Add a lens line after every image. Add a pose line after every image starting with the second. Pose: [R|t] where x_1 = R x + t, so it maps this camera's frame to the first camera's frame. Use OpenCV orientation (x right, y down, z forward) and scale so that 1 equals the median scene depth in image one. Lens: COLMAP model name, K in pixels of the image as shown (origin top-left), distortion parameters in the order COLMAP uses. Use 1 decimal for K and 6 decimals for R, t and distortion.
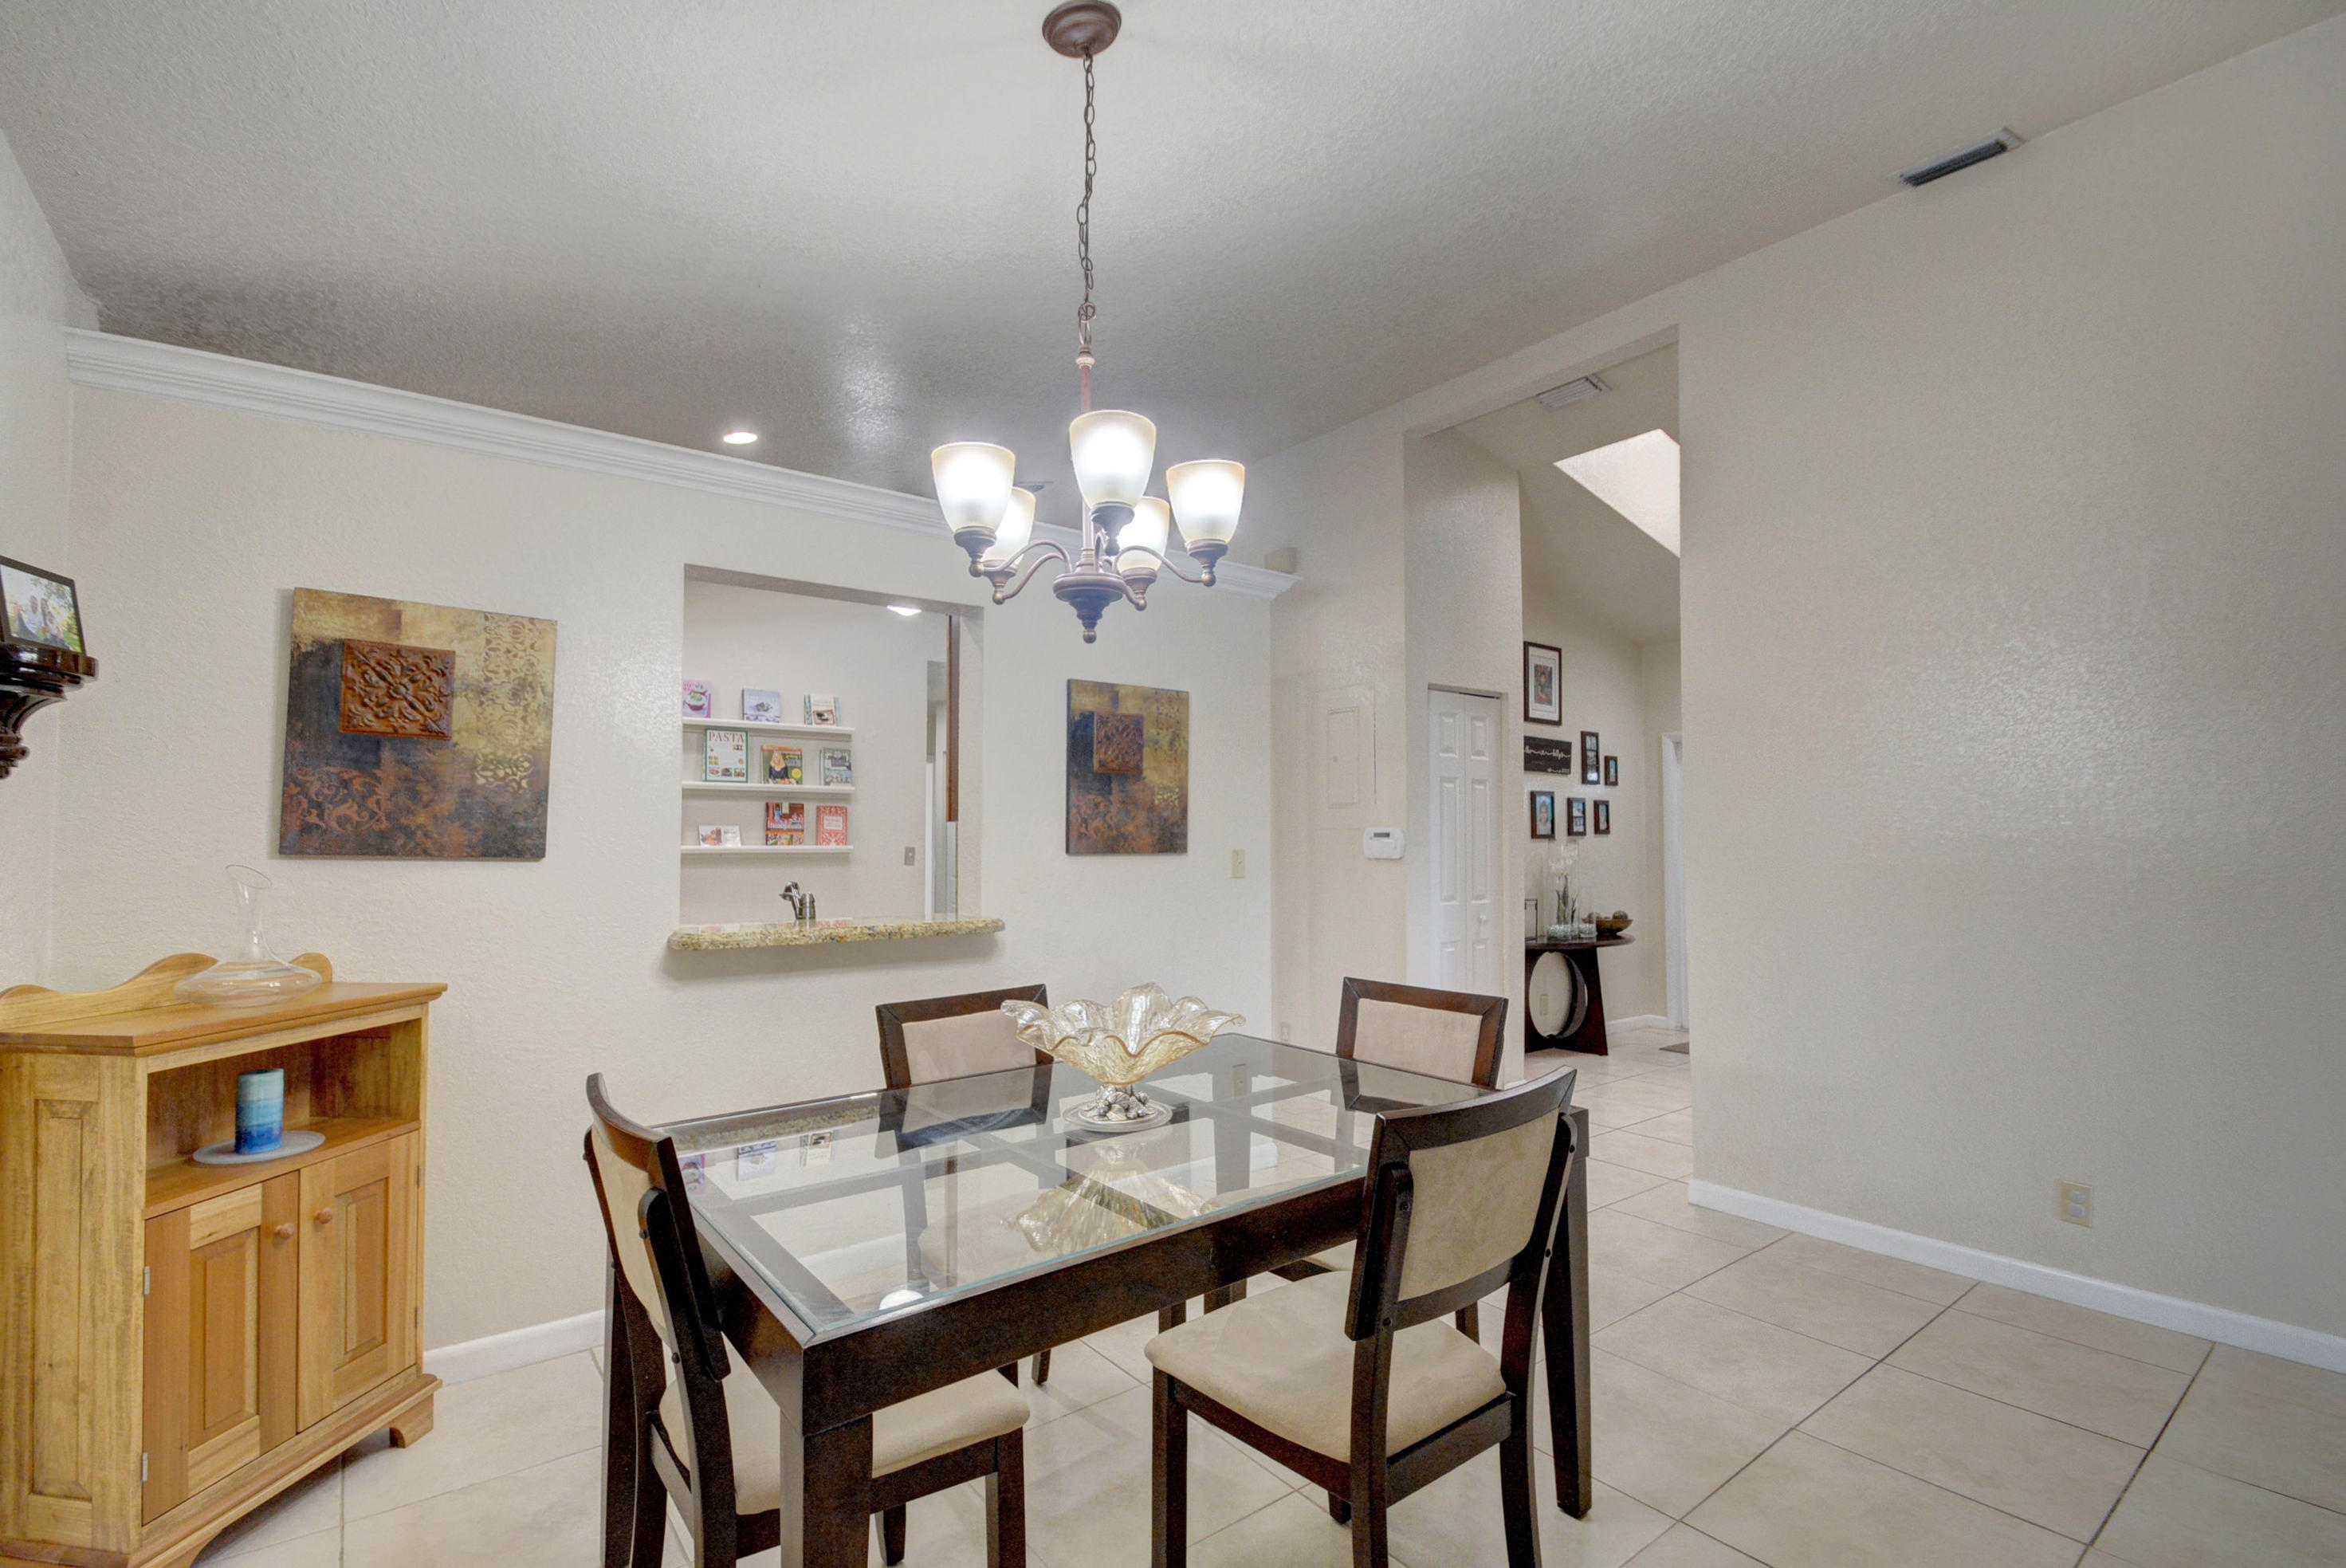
lens RADIAL K [[1039.9, 0, 1151.3], [0, 1039.9, 805.1], [0, 0, 1]] dist [0.019126, -0.020445]
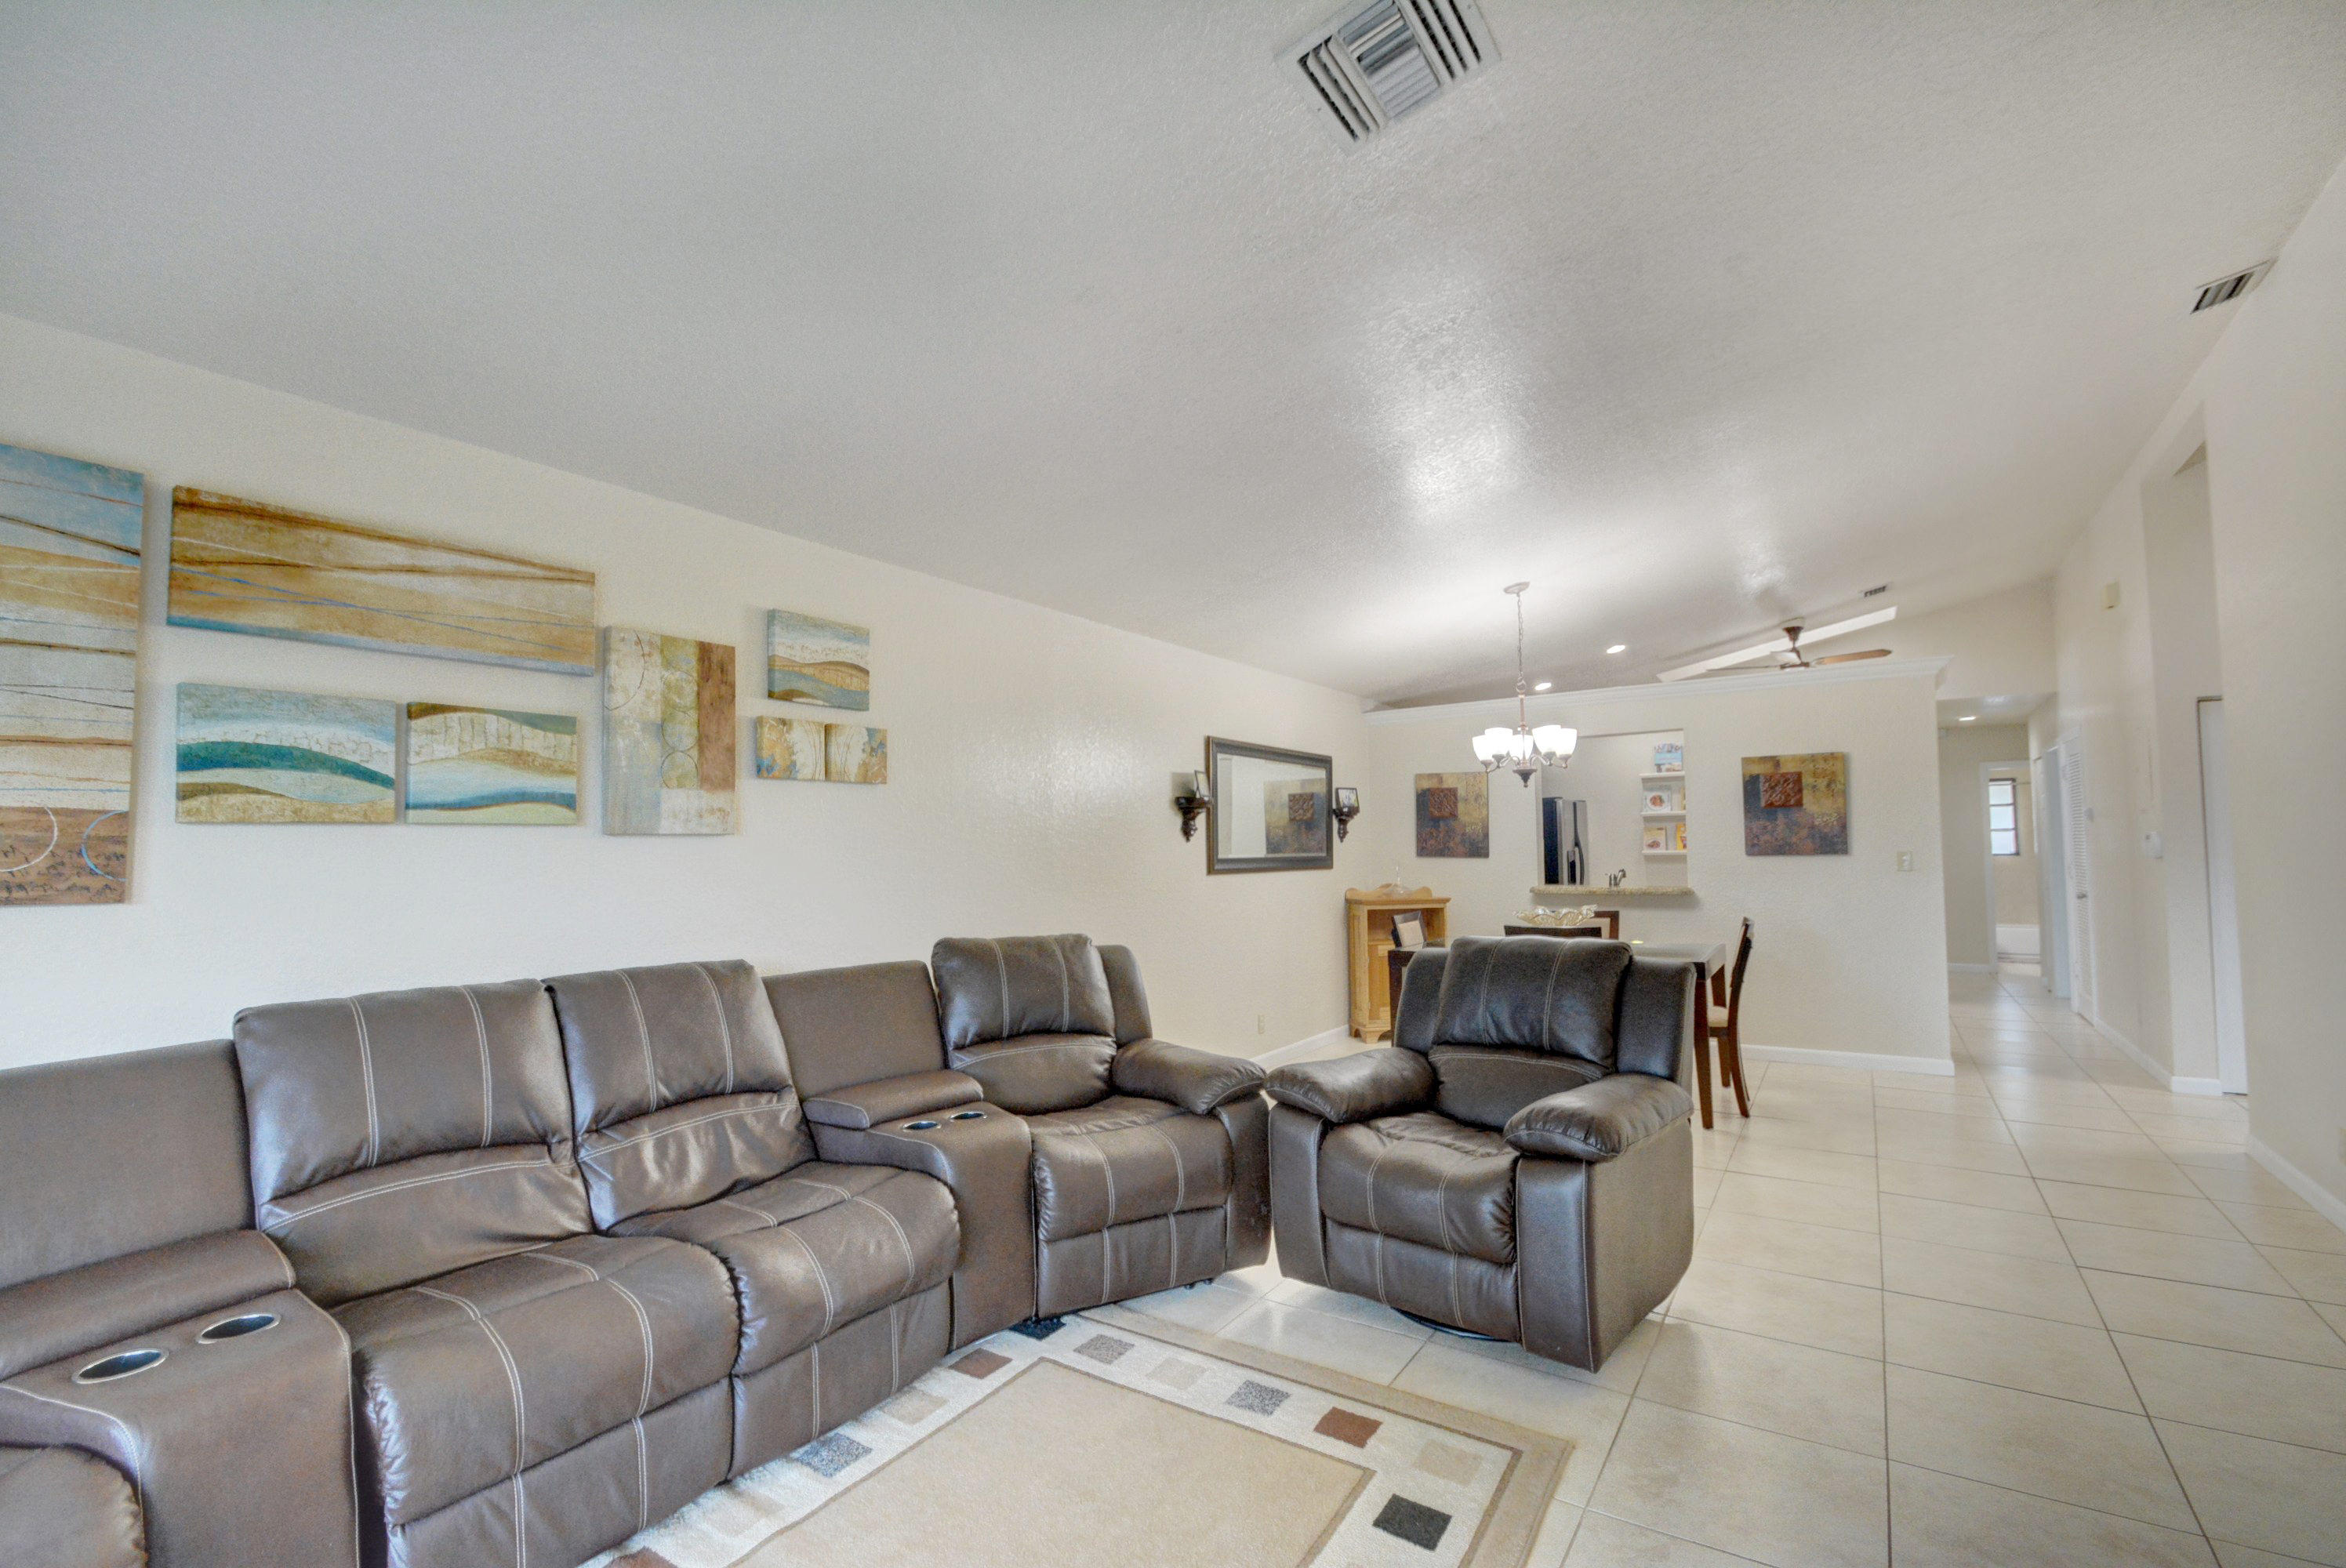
lens RADIAL K [[1028.8, 0, 1154.4], [0, 1028.8, 805.8], [0, 0, 1]] dist [0.019811, -0.017282]
pose [[0.320818, -0.047188, -0.945965, 1.799515], [0.046913, 0.998324, -0.033889, -0.035996], [0.945978, -0.033506, 0.322494, -0.747682]]
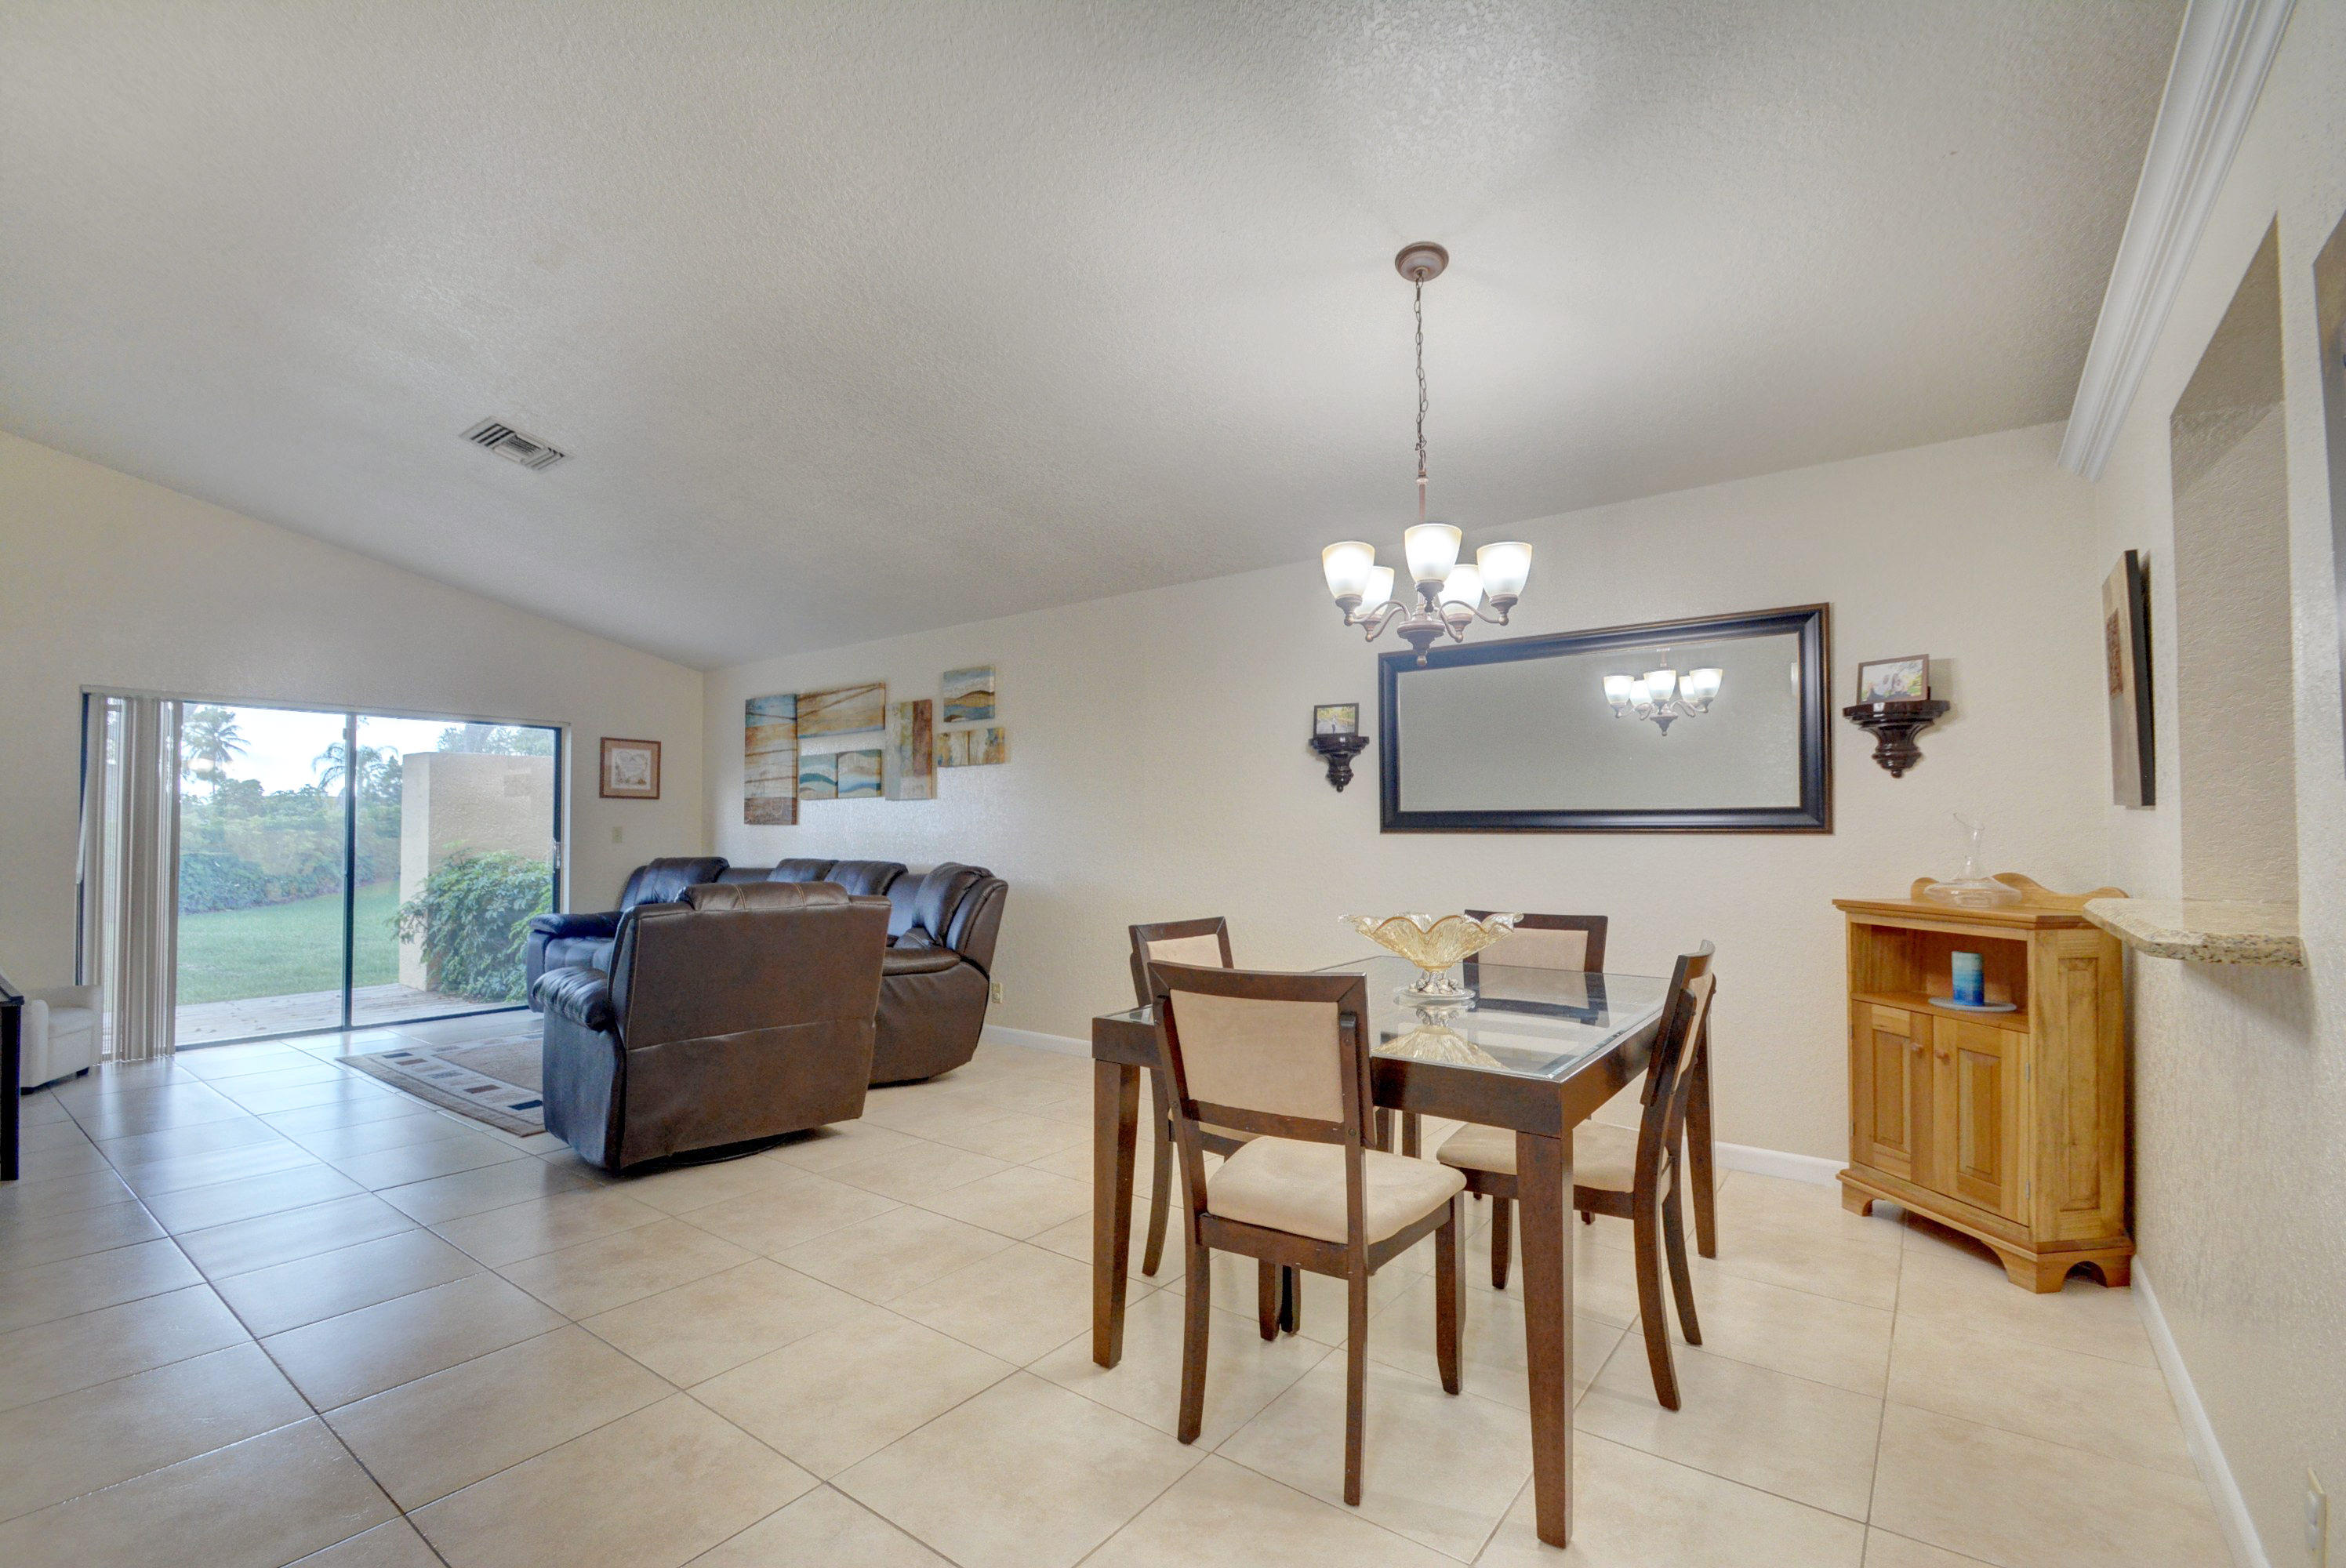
lens RADIAL K [[1039.9, 0, 1151.3], [0, 1039.9, 805.1], [0, 0, 1]] dist [0.019126, -0.020445]
pose [[-0.966080, -0.006341, -0.258167, 0.514312], [0.009246, 0.998208, -0.059117, 0.099276], [0.258079, -0.059499, -0.964290, 1.722044]]
